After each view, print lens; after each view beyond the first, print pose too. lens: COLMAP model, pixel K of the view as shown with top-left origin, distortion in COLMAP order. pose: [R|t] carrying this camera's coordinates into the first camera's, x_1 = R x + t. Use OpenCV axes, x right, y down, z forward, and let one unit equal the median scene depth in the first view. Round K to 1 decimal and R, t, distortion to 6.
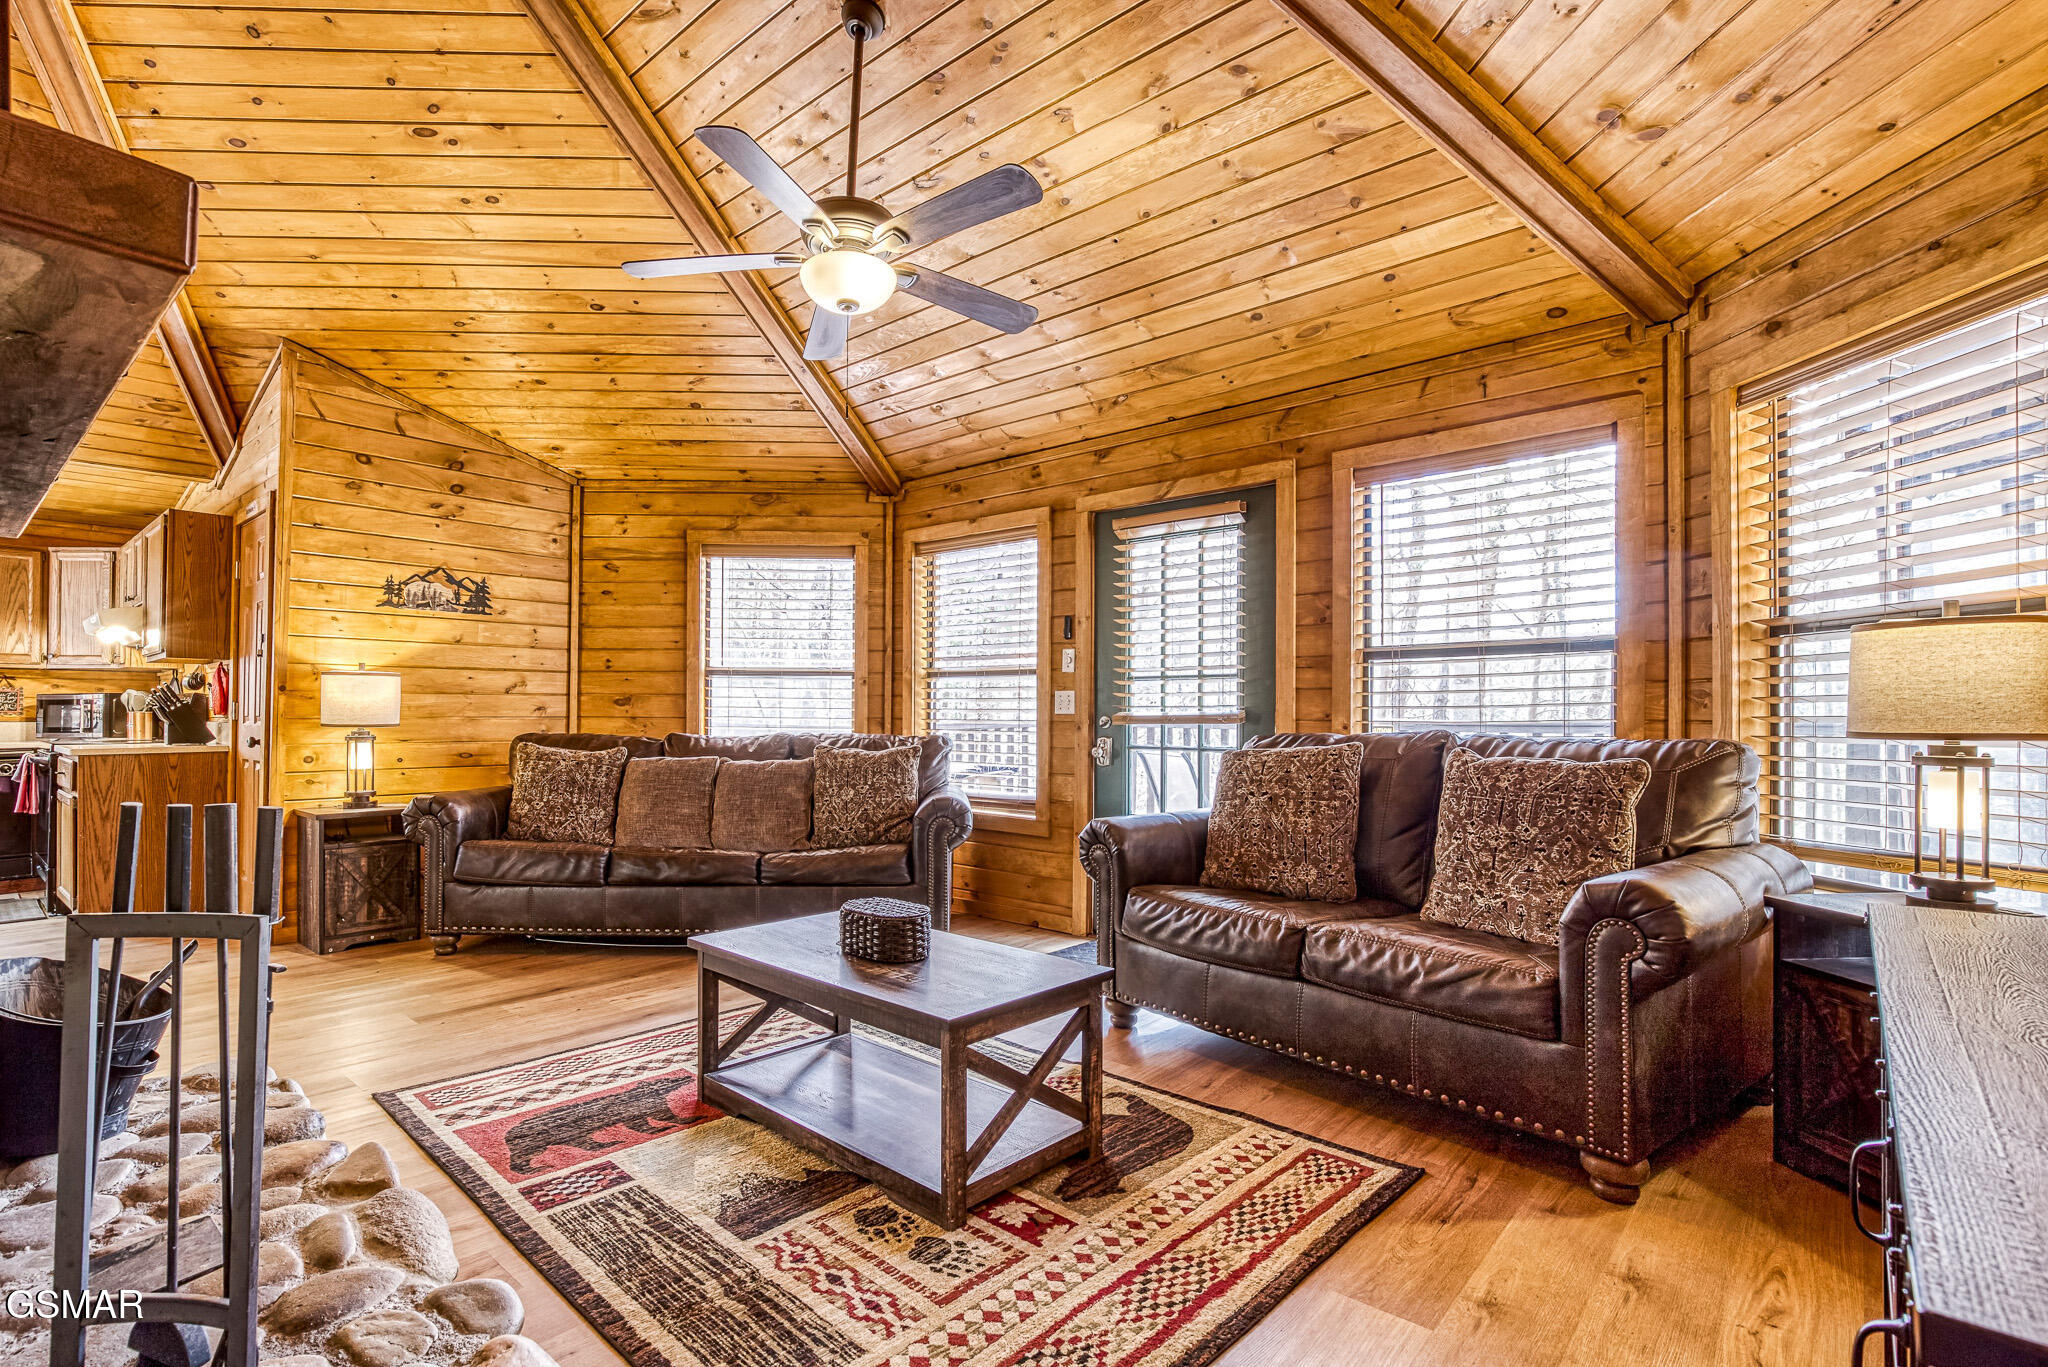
lens RADIAL K [[925.5, 0, 968.3], [0, 925.5, 692.8], [0, 0, 1]] dist [-0.031958, 0.005946]
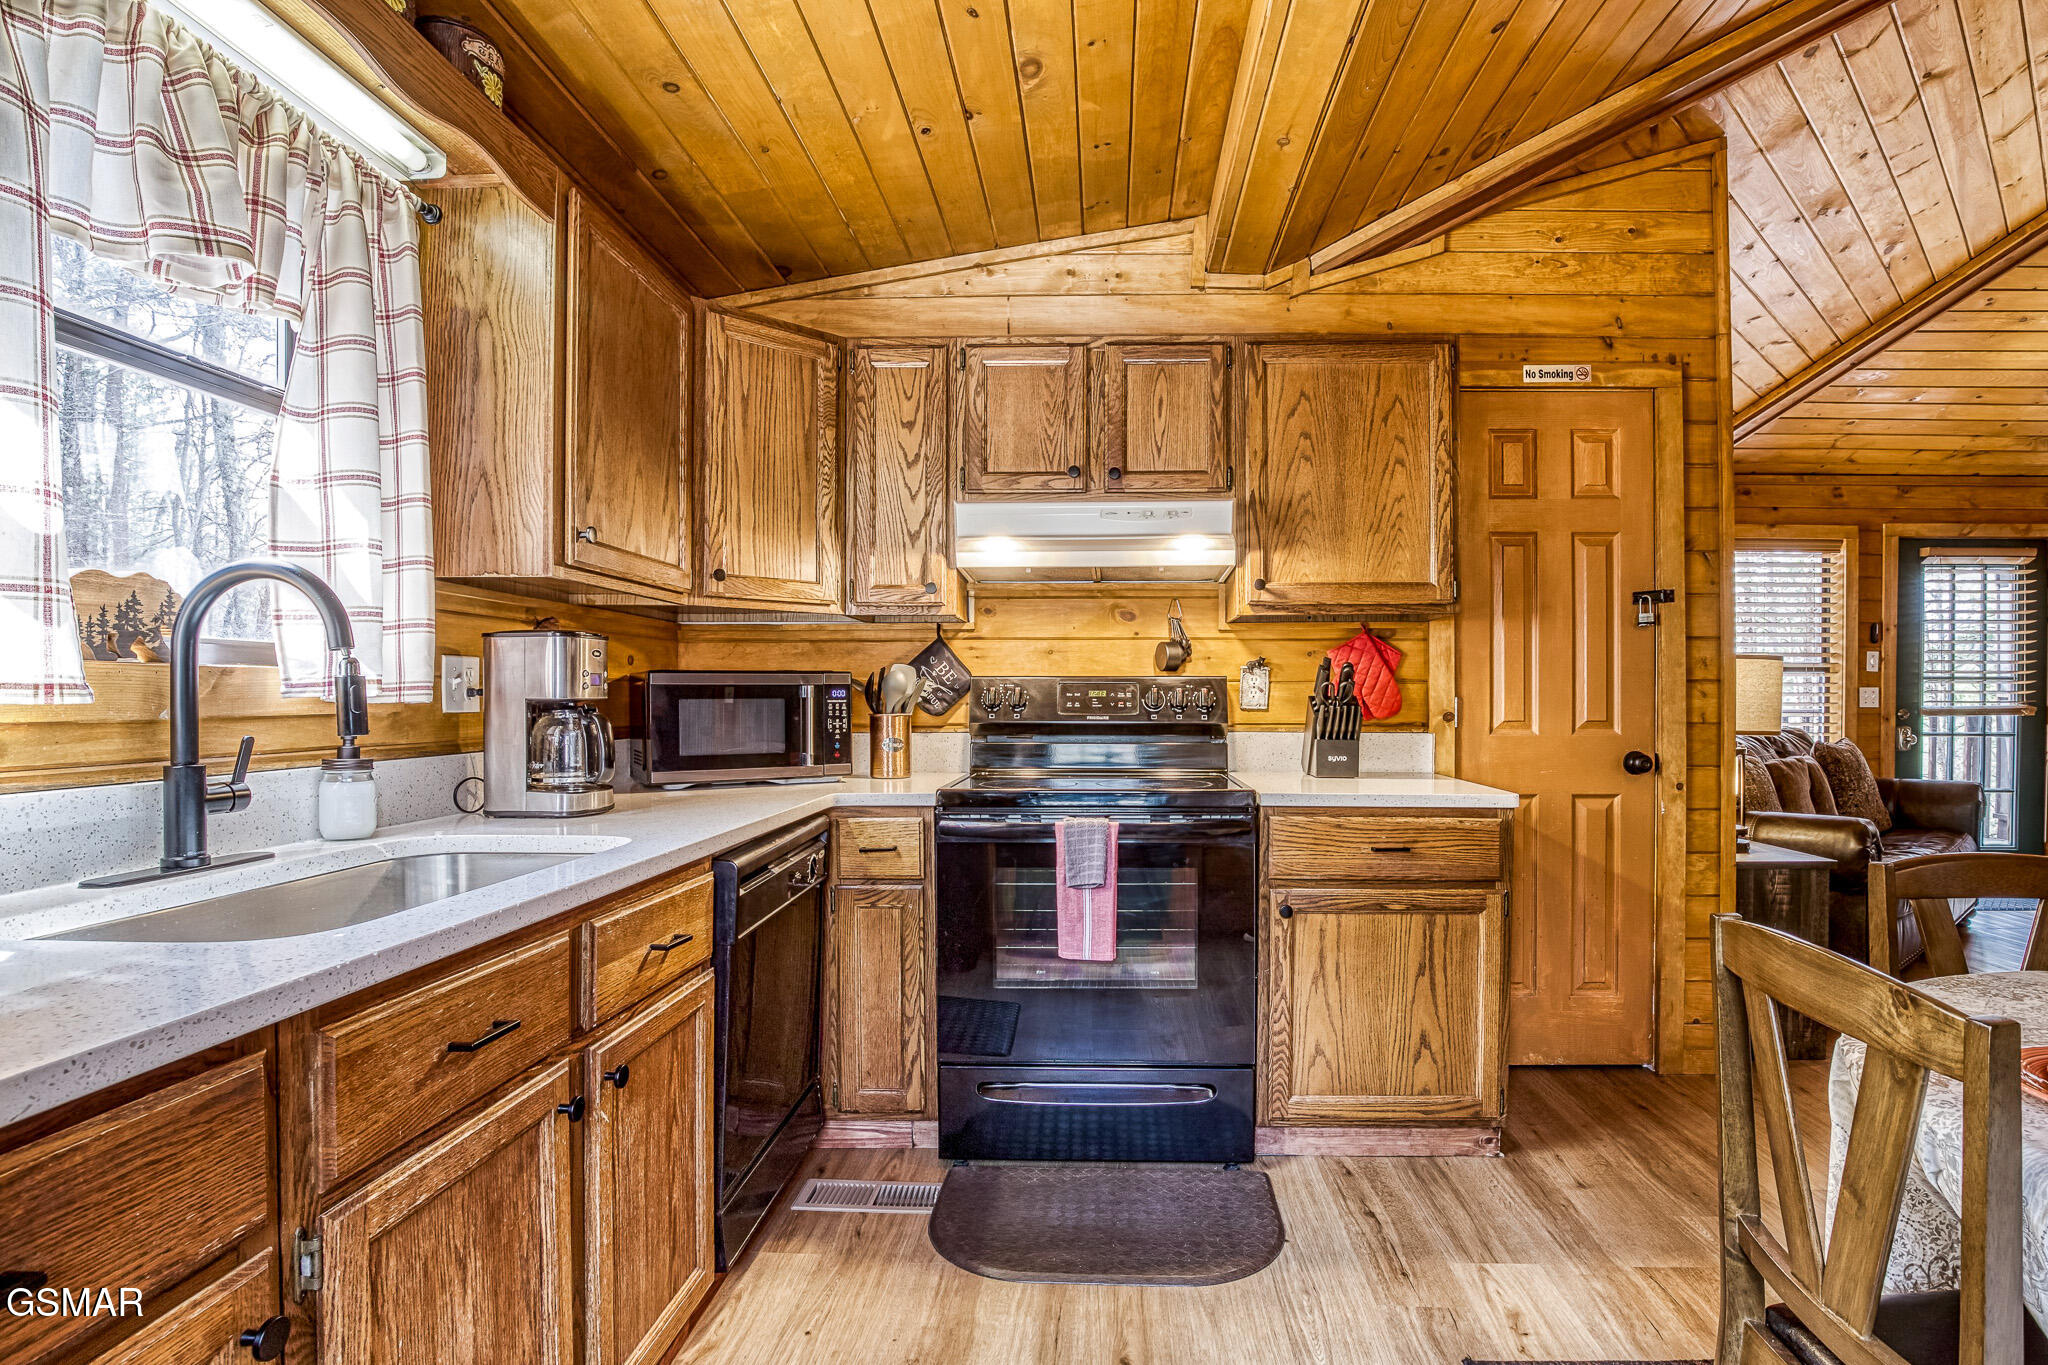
lens RADIAL K [[925.5, 0, 1166.7], [0, 925.5, 701.1], [0, 0, 1]] dist [-0.031958, 0.005946]
pose [[0.782853, -0.002608, 0.622201, -1.297788], [-0.017022, 0.999527, 0.025607, 0.000833], [-0.621974, -0.030638, 0.782438, 0.647960]]
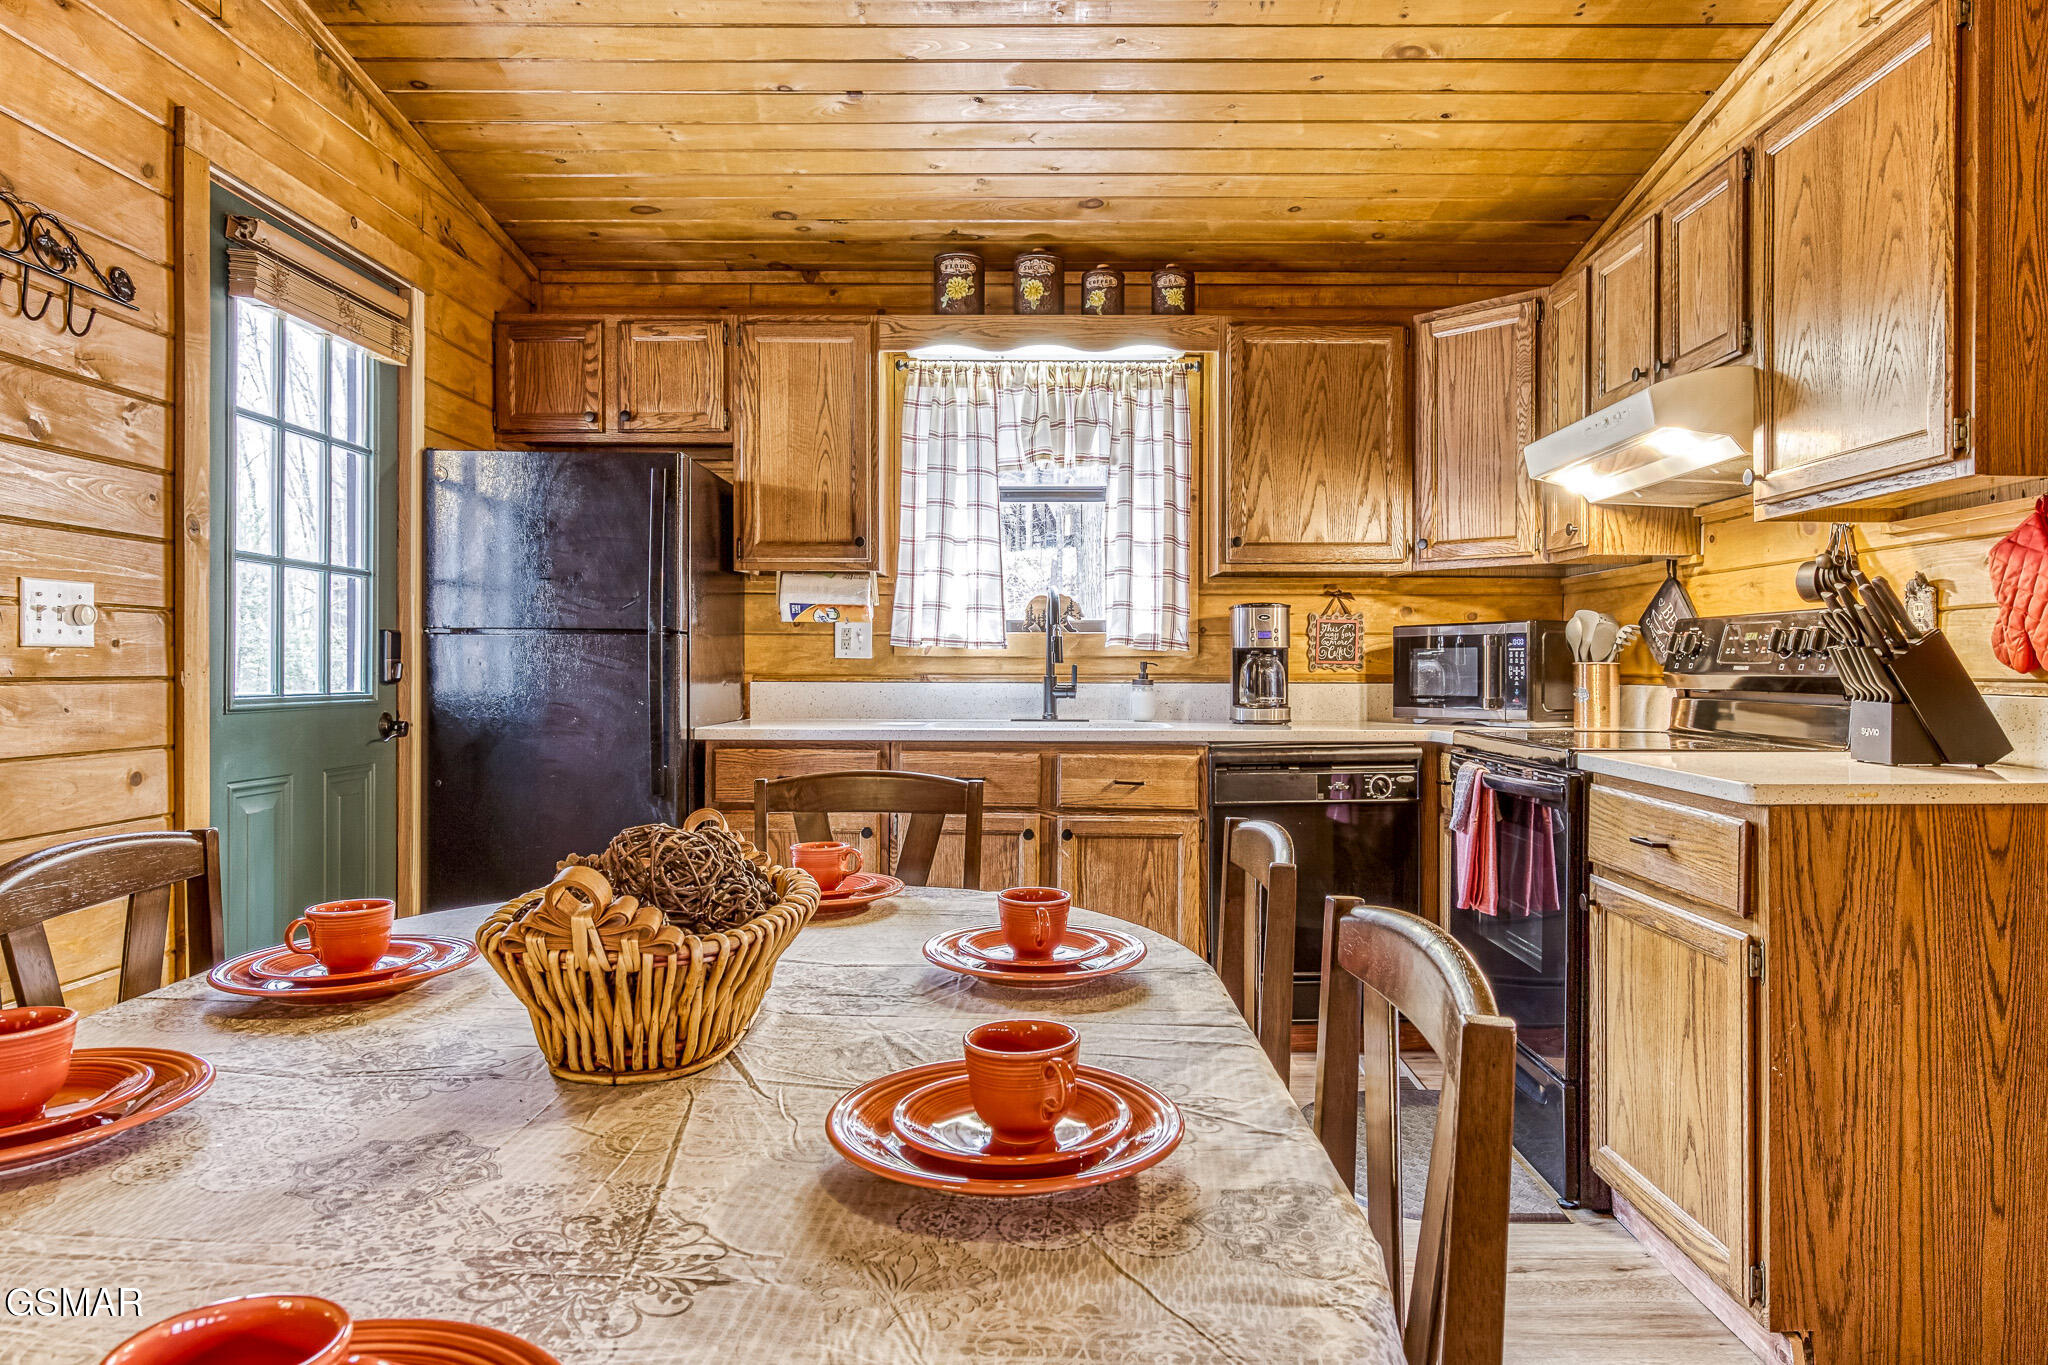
lens RADIAL K [[1267.0, 0, 1117.0], [0, 1267.0, 667.7], [0, 0, 1]] dist [-0.009154, 0.002829]
pose [[0.677218, 0.002343, -0.735778, -0.738015], [0.020248, 0.999557, 0.021819, 0.007417], [0.735503, -0.029675, 0.676871, 0.494826]]
